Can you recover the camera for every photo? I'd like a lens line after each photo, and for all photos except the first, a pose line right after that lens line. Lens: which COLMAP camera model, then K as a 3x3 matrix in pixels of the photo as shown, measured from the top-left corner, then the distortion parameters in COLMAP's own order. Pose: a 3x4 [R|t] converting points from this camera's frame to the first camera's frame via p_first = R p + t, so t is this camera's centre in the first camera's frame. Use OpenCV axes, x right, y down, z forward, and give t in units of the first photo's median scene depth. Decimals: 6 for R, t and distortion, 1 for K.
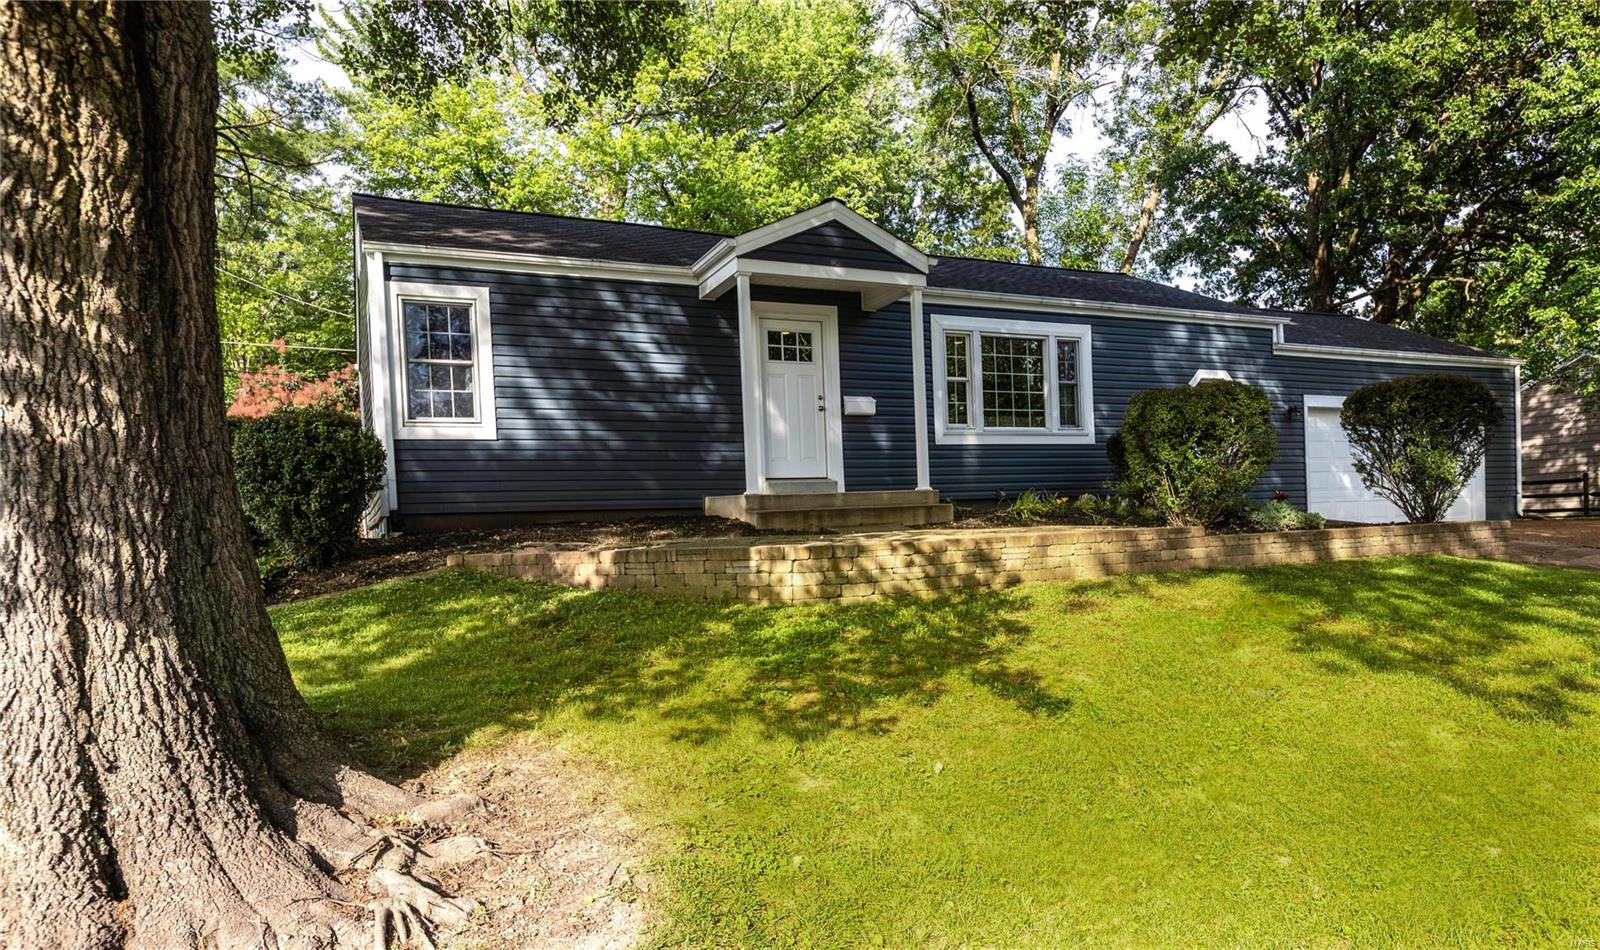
lens RADIAL K [[1022.3, 0, 800.0], [0, 1022.3, 475.0], [0, 0, 1]] dist [0.000048, -0.000008]
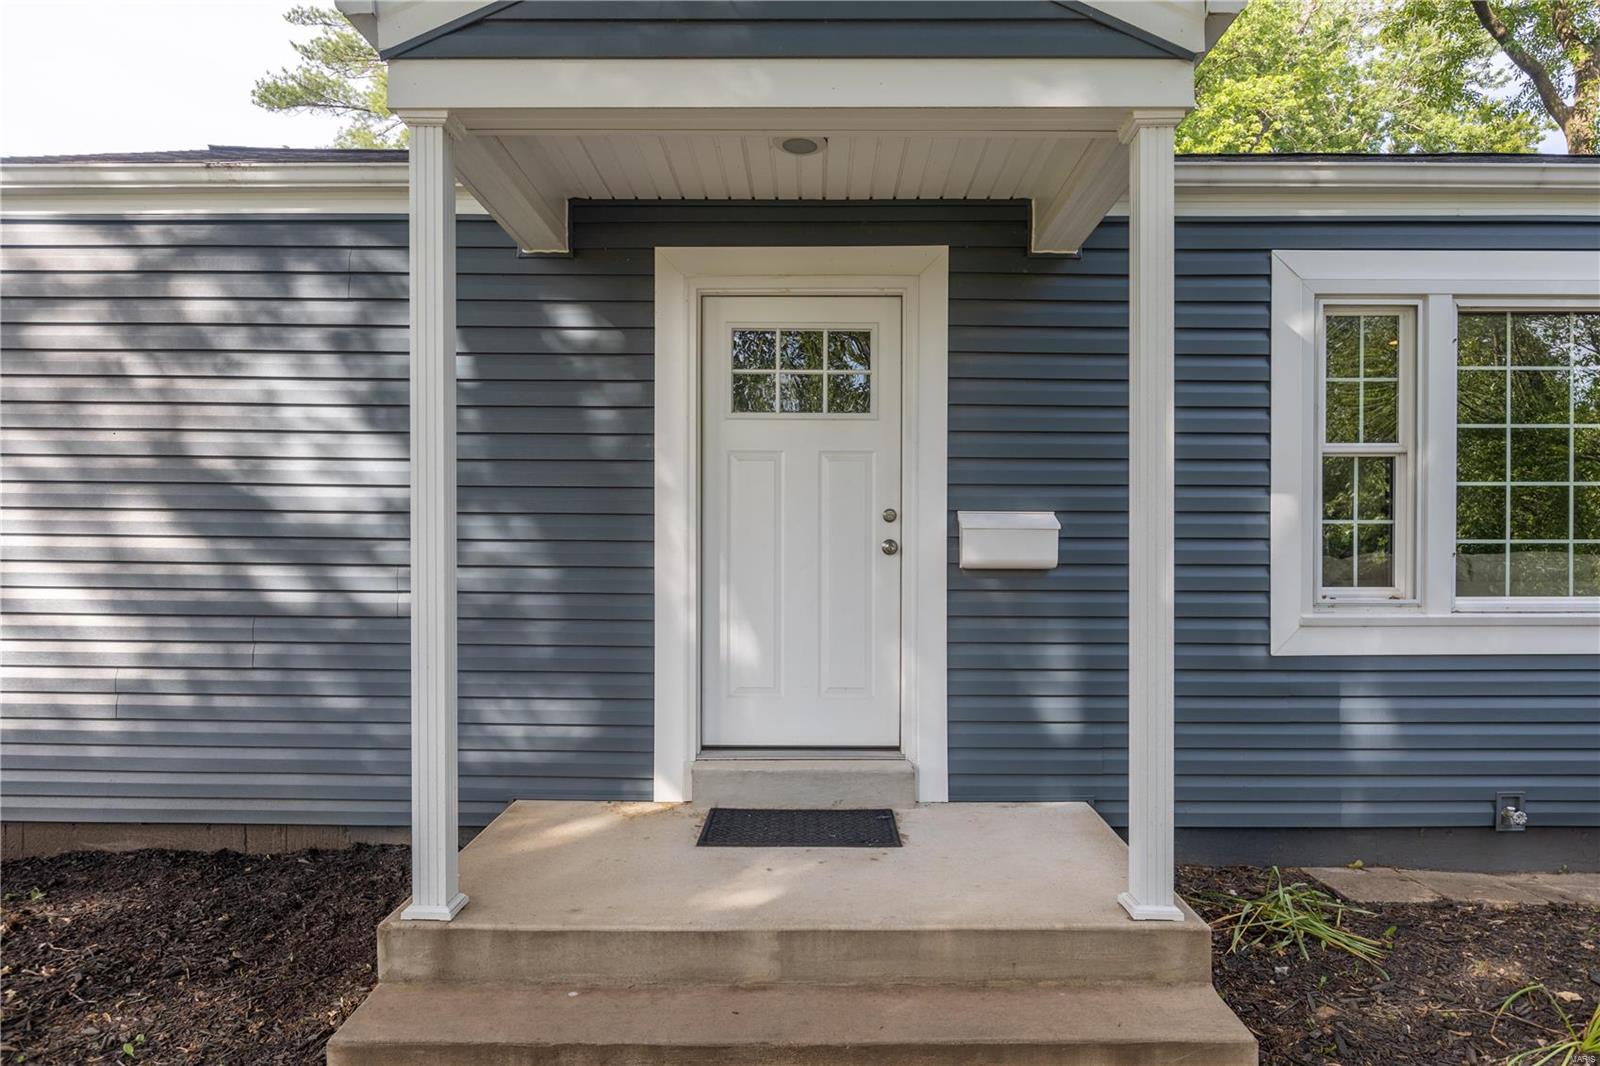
lens RADIAL K [[943.6, 0, 800.0], [0, 943.6, 533.0], [0, 0, 1]] dist [0.001040, -0.000234]
pose [[0.903756, 0.036085, -0.426525, 0.129039], [-0.013380, 0.998335, 0.056112, -0.086965], [0.427839, -0.045005, 0.902734, 0.694330]]
